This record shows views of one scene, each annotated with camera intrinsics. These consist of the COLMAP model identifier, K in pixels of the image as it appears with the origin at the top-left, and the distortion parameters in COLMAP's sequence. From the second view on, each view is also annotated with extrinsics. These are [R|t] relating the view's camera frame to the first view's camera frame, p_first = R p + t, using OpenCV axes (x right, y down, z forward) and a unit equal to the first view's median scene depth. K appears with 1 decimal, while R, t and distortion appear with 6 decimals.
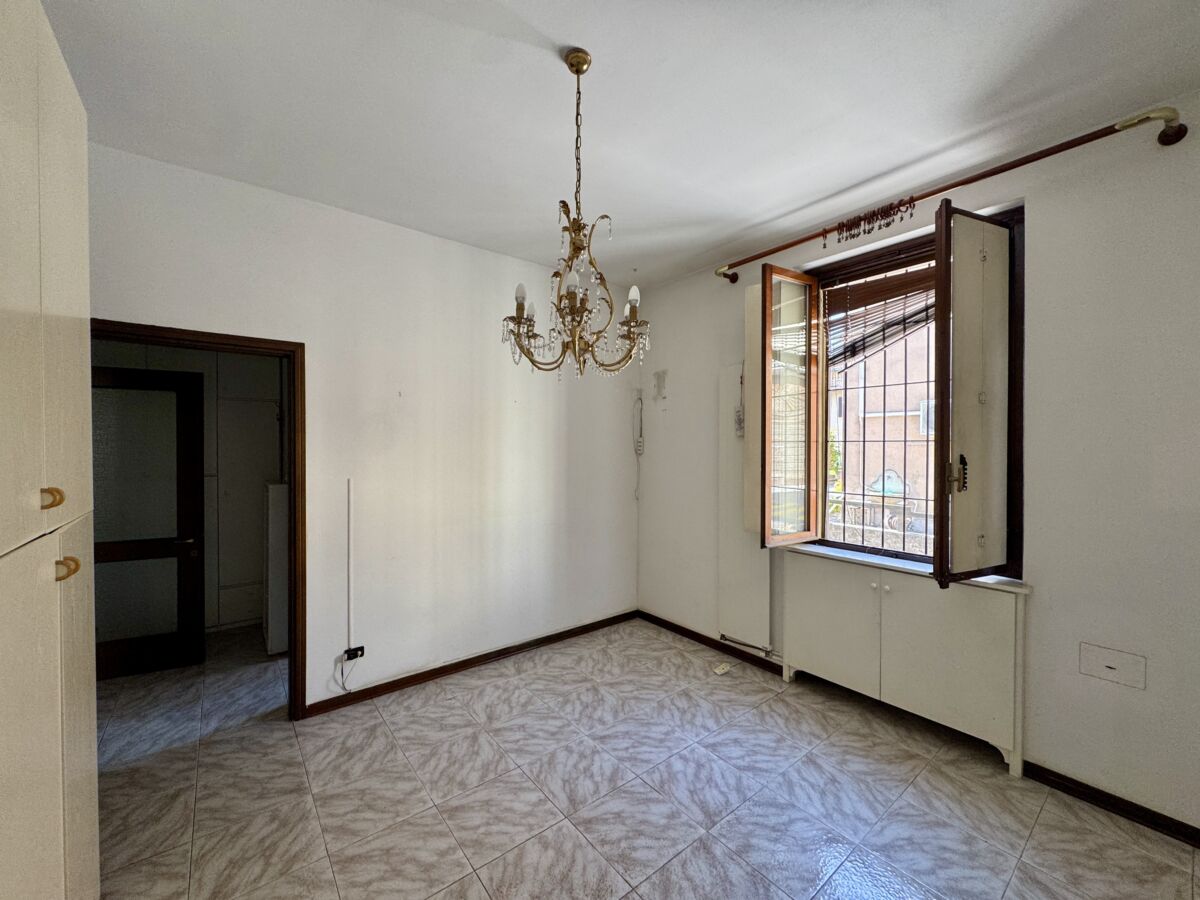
lens RADIAL K [[476.5, 0, 598.5], [0, 476.5, 449.4], [0, 0, 1]] dist [-0.002597, -0.000556]
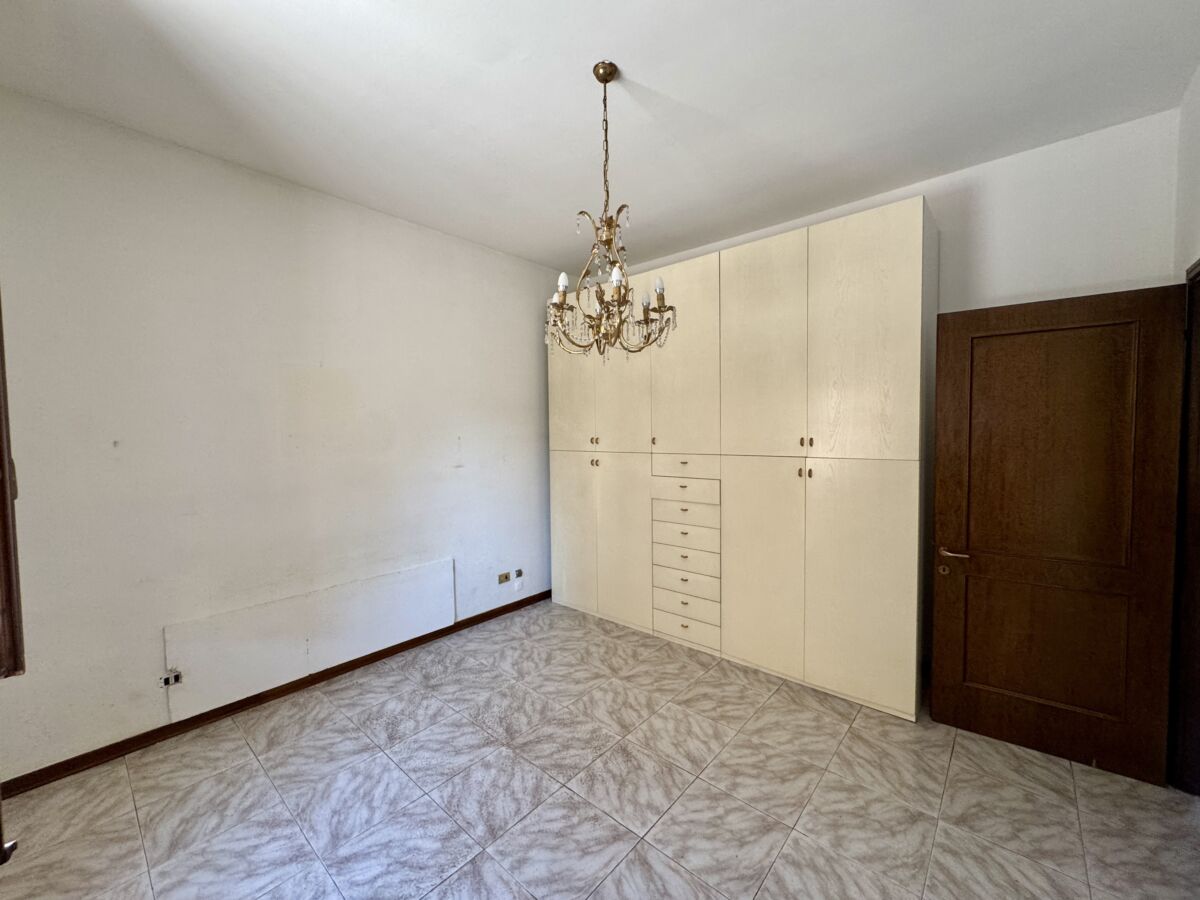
lens RADIAL K [[476.5, 0, 598.5], [0, 476.5, 449.4], [0, 0, 1]] dist [-0.002597, -0.000556]
pose [[-0.983881, 0.017469, -0.177969, 0.137131], [0.008268, 0.998596, 0.052314, 0.003267], [0.178633, 0.049999, -0.982645, 1.580676]]
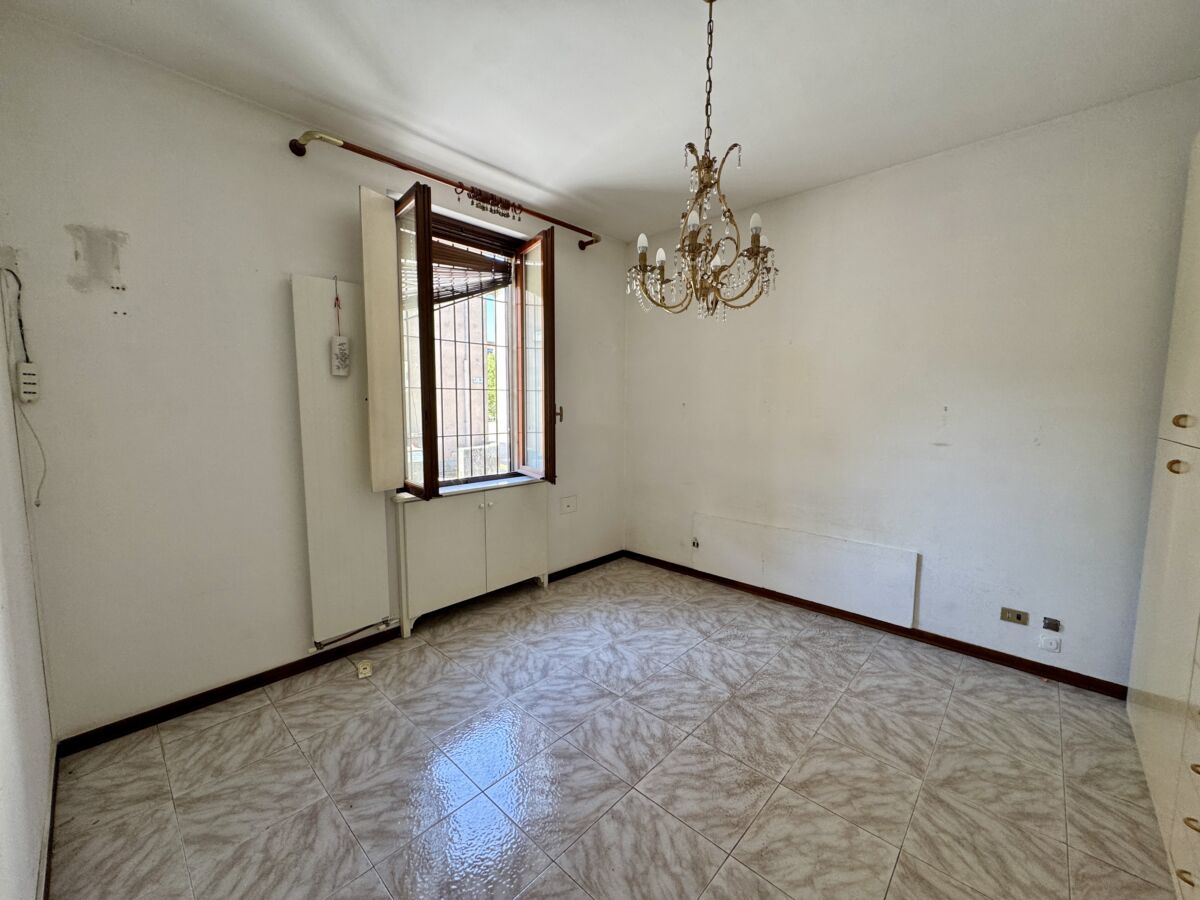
lens RADIAL K [[476.5, 0, 598.5], [0, 476.5, 449.4], [0, 0, 1]] dist [-0.002597, -0.000556]
pose [[-0.149611, -0.095204, 0.984151, -0.786849], [0.004934, 0.995269, 0.097030, 0.025463], [-0.988733, 0.019372, -0.148434, 1.034702]]
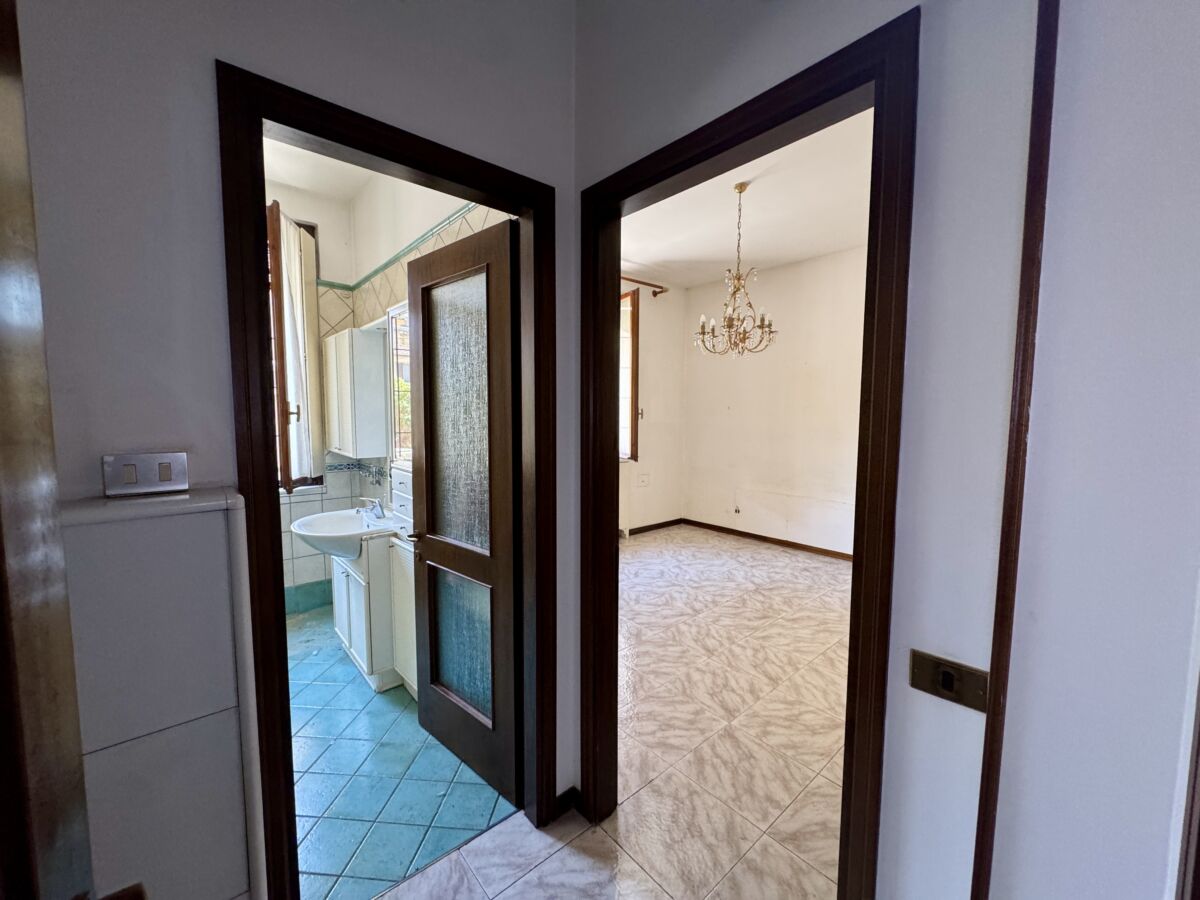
lens RADIAL K [[476.5, 0, 598.5], [0, 476.5, 449.4], [0, 0, 1]] dist [-0.002597, -0.000556]
pose [[-0.049173, -0.080804, 0.995516, -1.456613], [0.005905, 0.996681, 0.081190, 0.043267], [-0.998773, 0.009871, -0.048533, 1.231931]]
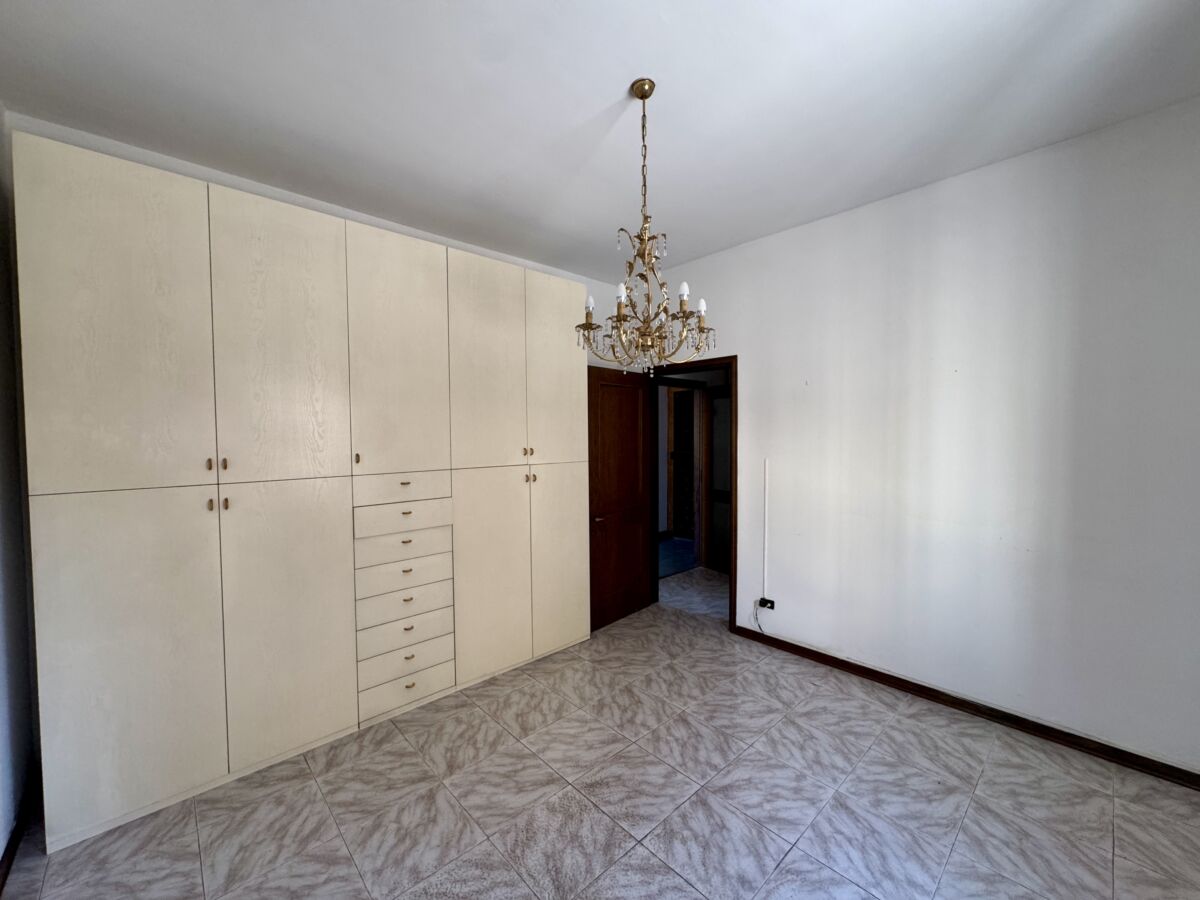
lens RADIAL K [[476.5, 0, 598.5], [0, 476.5, 449.4], [0, 0, 1]] dist [-0.002597, -0.000556]
pose [[0.078783, 0.029528, -0.996454, 0.812435], [-0.002952, 0.999564, 0.029387, 0.002930], [0.996887, 0.000627, 0.078836, 0.599016]]
